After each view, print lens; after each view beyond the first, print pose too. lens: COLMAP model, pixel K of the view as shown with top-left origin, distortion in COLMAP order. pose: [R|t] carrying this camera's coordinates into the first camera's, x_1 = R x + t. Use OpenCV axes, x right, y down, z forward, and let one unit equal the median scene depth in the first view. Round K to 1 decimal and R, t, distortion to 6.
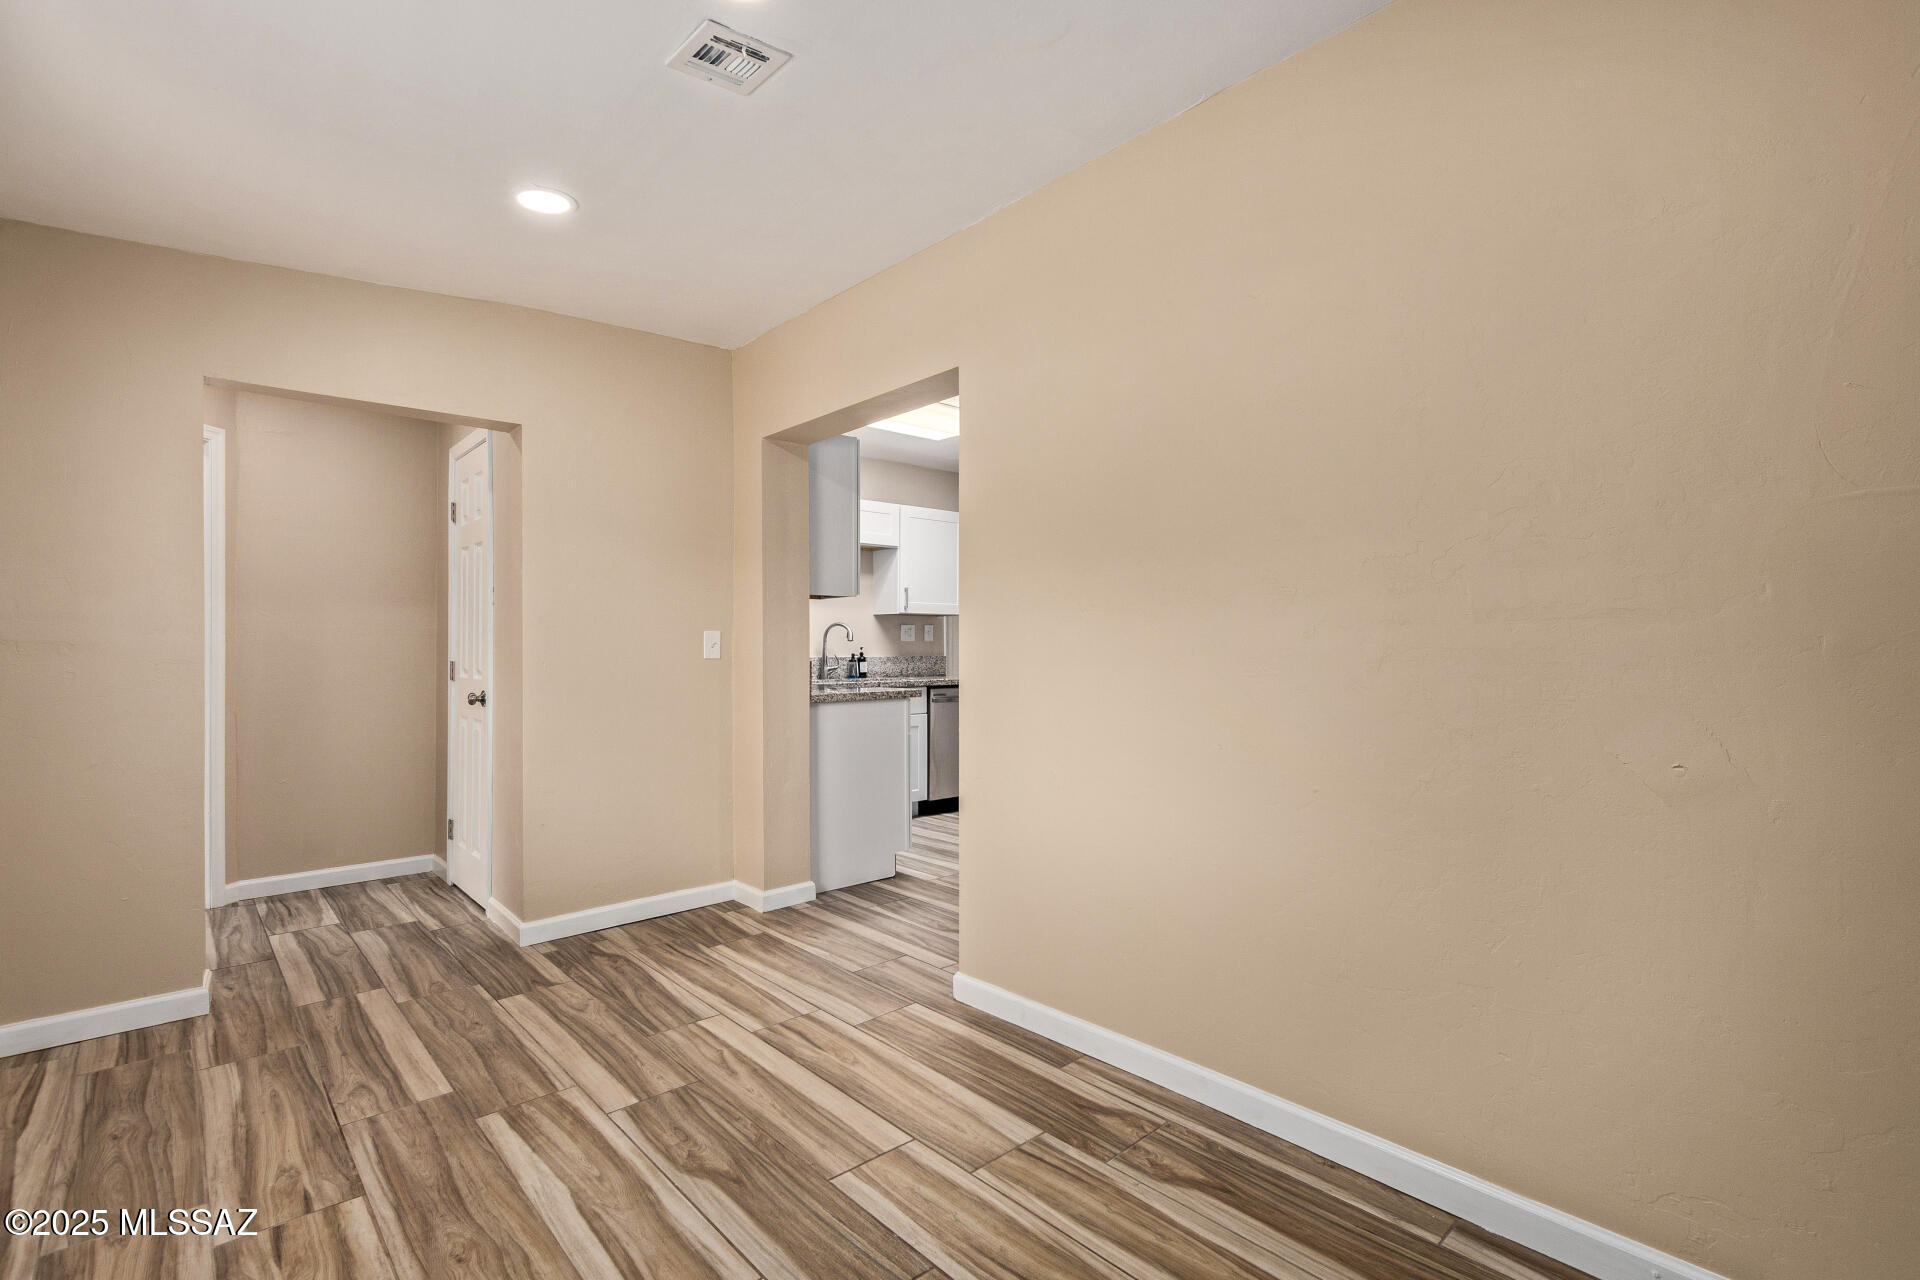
lens RADIAL K [[869.7, 0, 963.1], [0, 869.7, 649.0], [0, 0, 1]] dist [0.000882, -0.000109]
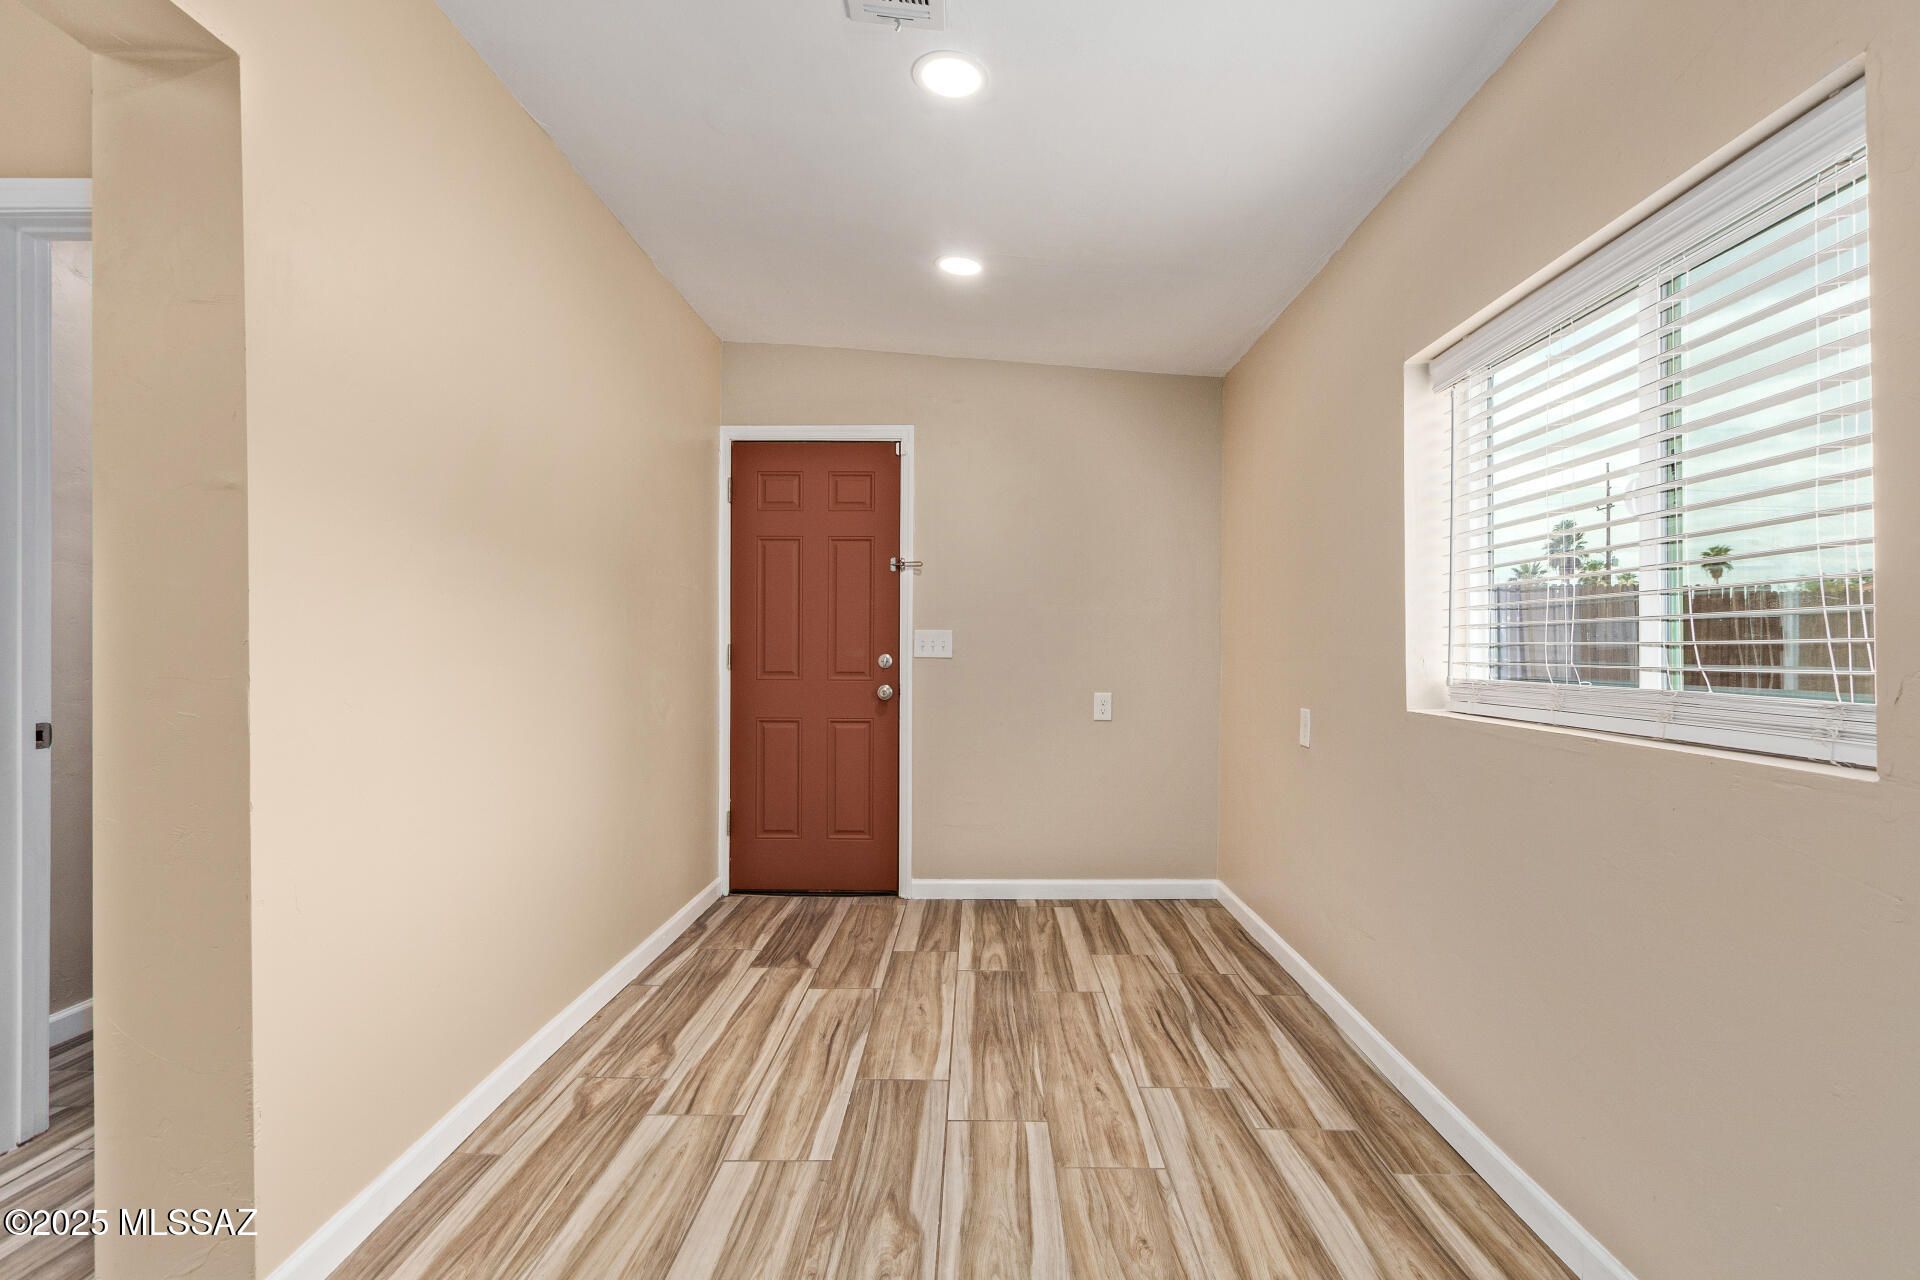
lens RADIAL K [[869.7, 0, 963.1], [0, 869.7, 649.0], [0, 0, 1]] dist [0.000882, -0.000109]
pose [[-0.725599, -0.001573, 0.688116, -0.988720], [-0.002837, 0.999996, -0.000705, 0.002266], [-0.688112, -0.002464, -0.725600, 1.658749]]
